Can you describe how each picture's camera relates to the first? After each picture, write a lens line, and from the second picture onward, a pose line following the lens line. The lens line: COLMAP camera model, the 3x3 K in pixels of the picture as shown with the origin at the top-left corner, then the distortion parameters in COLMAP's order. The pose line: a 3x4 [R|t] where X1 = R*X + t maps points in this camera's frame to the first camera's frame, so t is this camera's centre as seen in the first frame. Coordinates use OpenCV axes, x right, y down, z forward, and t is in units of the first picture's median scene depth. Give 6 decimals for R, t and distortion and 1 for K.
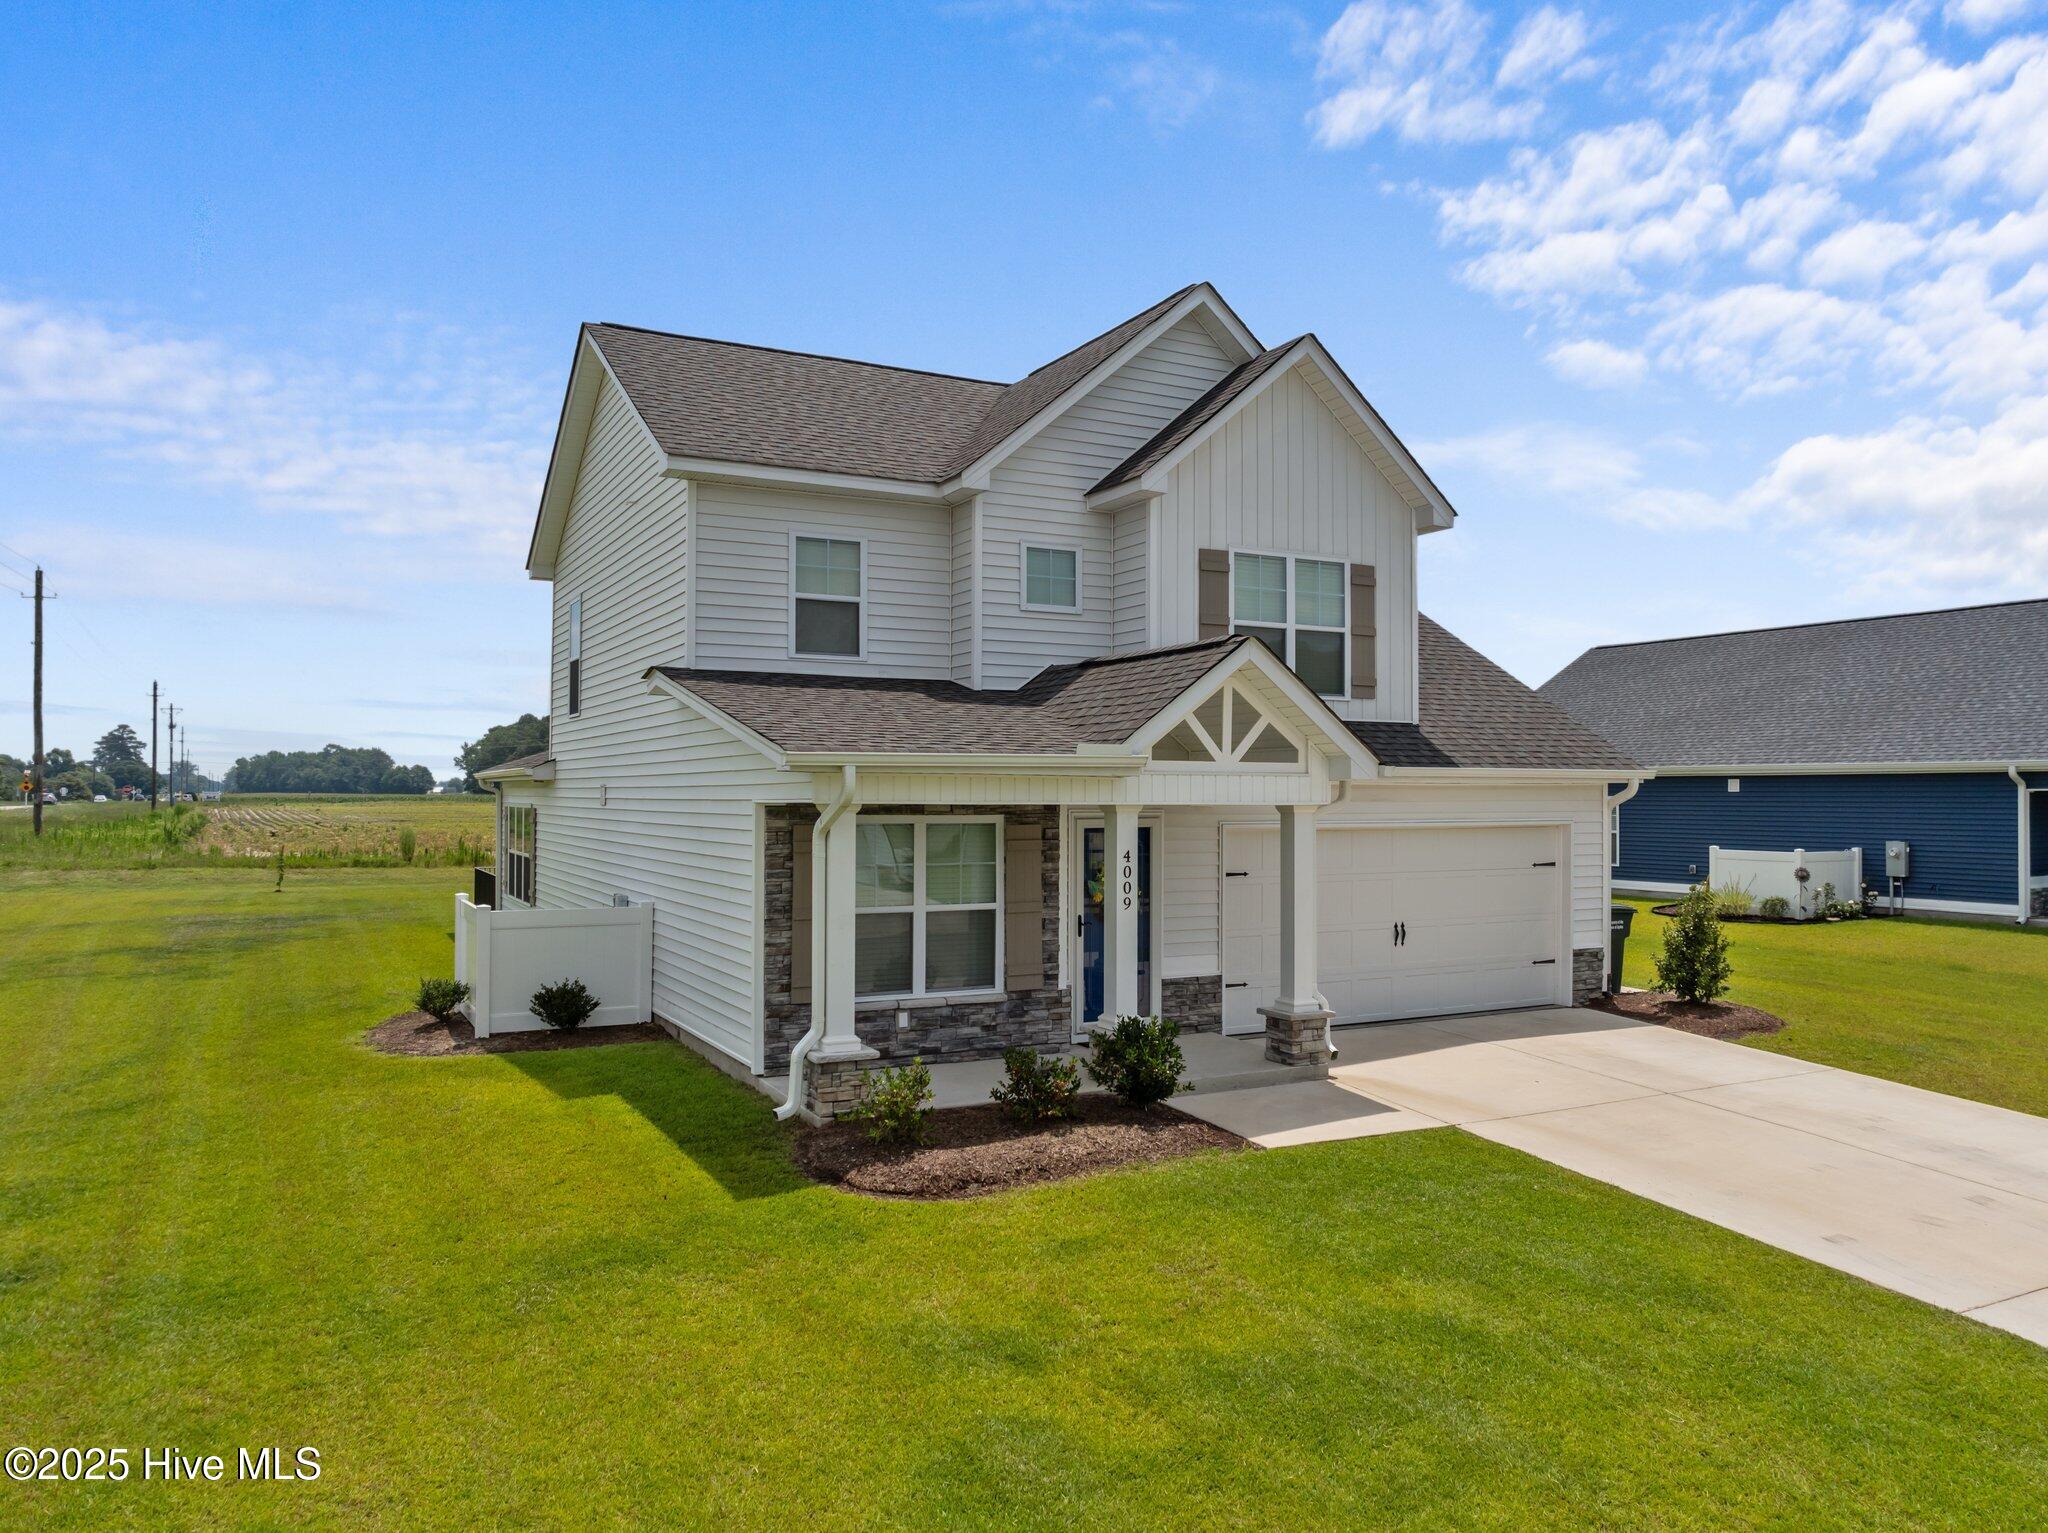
lens RADIAL K [[1449.4, 0, 1024.7], [0, 1449.4, 776.2], [0, 0, 1]] dist [-0.034771, 0.000262]
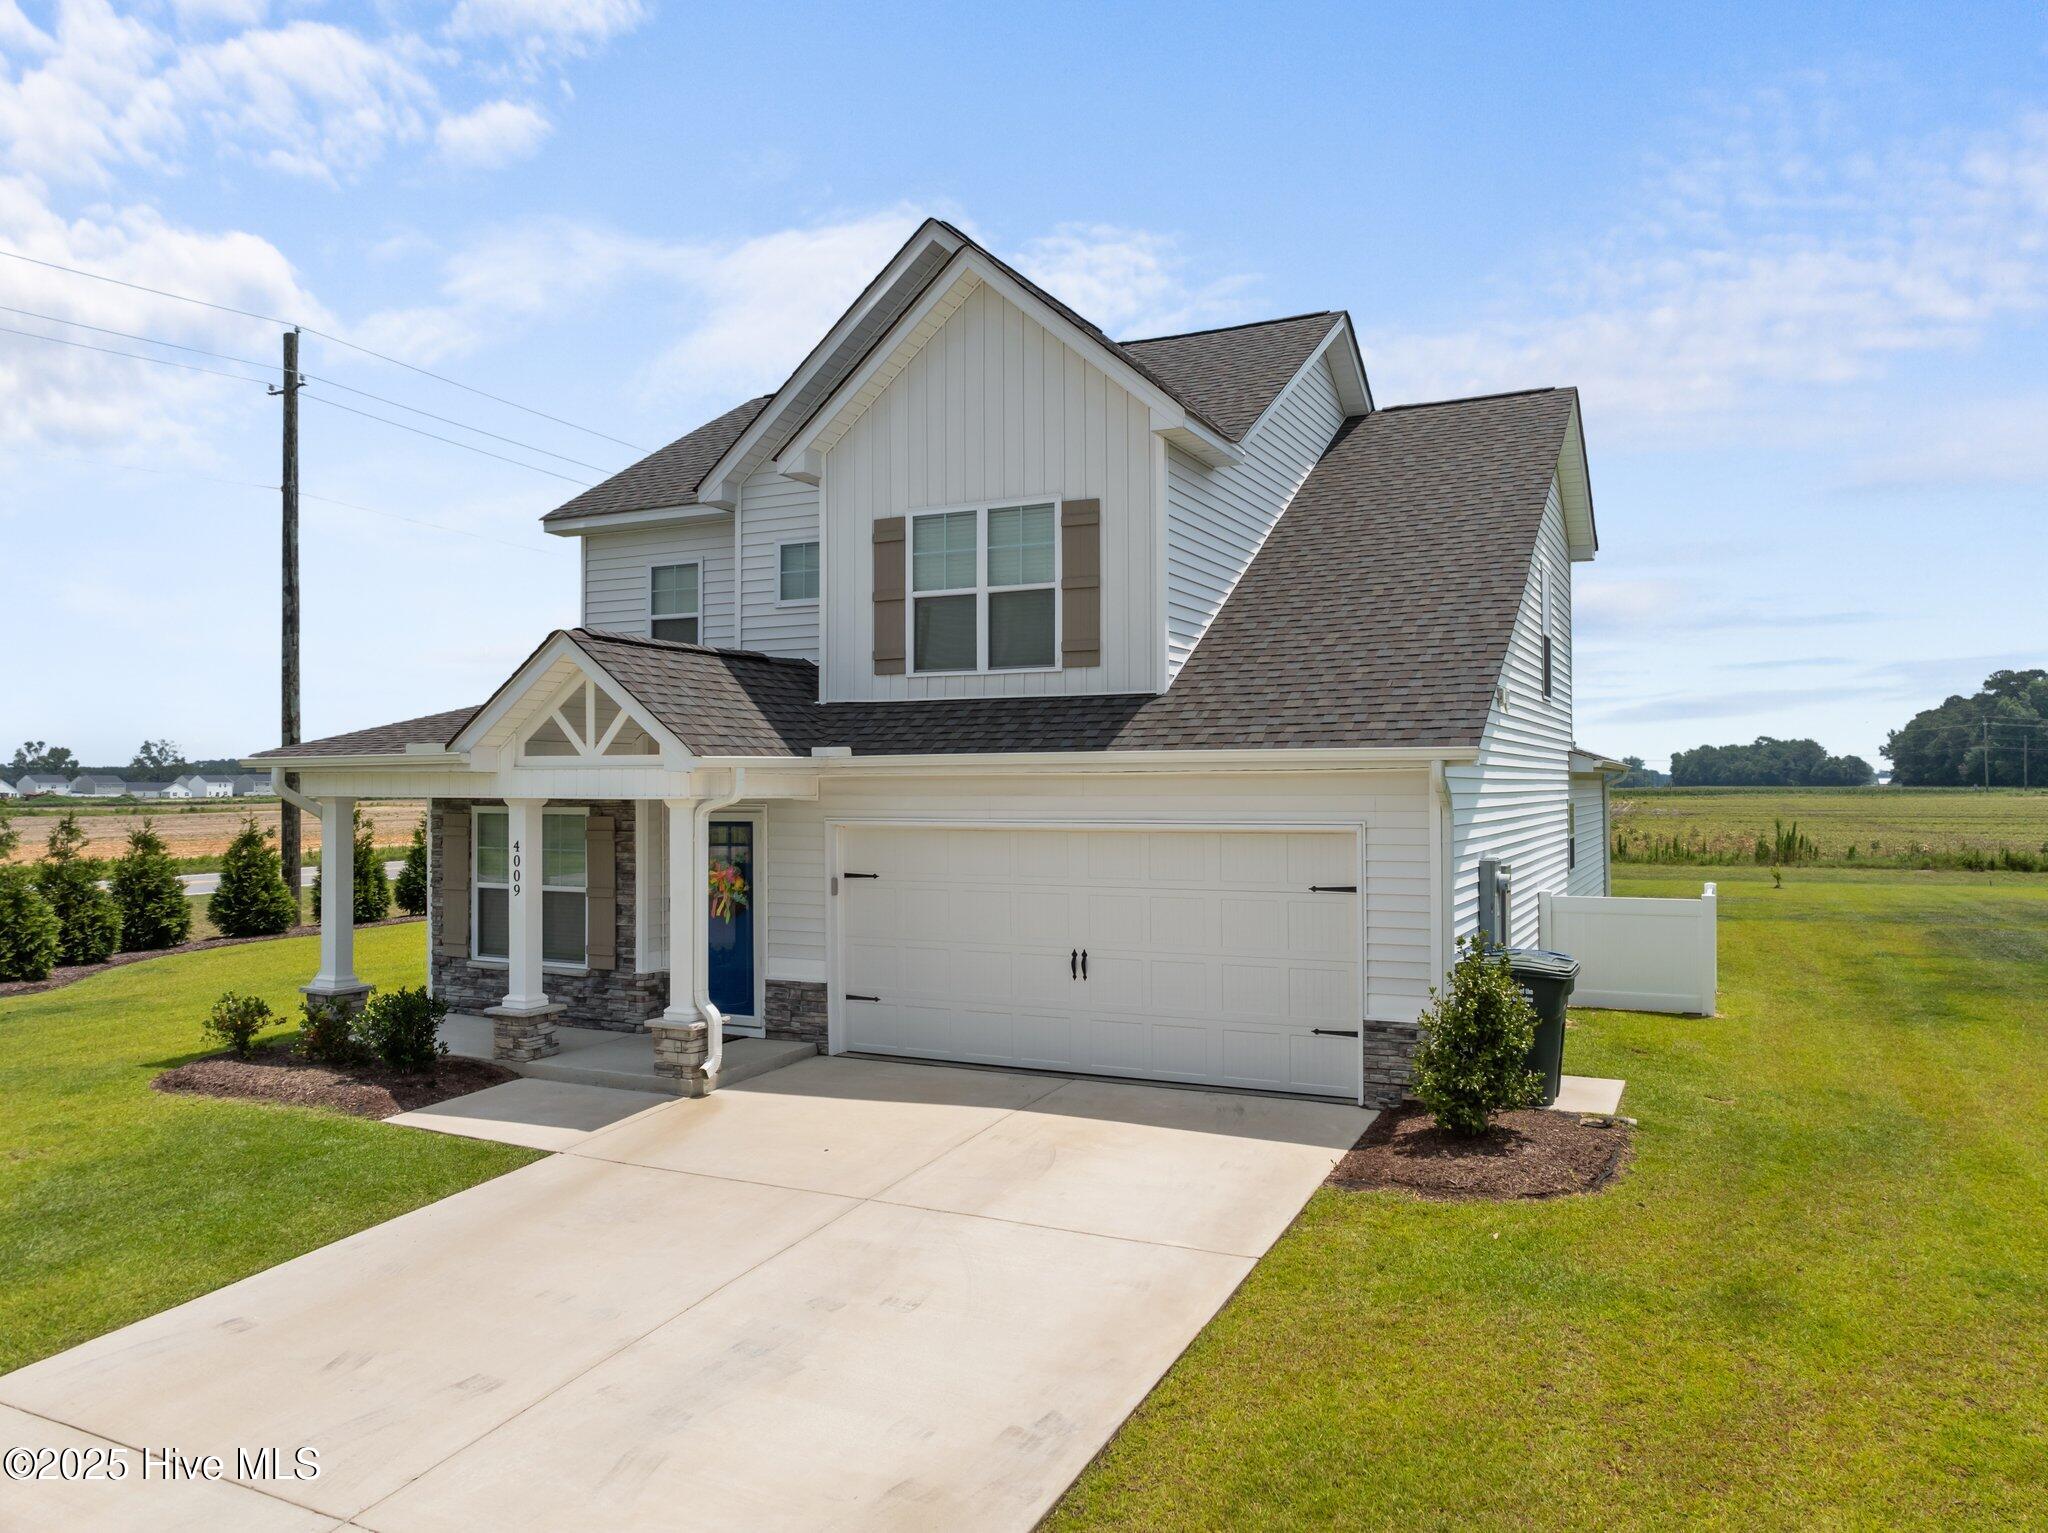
lens RADIAL K [[1449.4, 0, 1027.0], [0, 1449.4, 751.5], [0, 0, 1]] dist [-0.034771, 0.000262]
pose [[0.586324, -0.023076, -0.809748, 0.965151], [0.013183, 0.999734, -0.018945, 0.008640], [0.809970, 0.000433, 0.586472, 0.564143]]
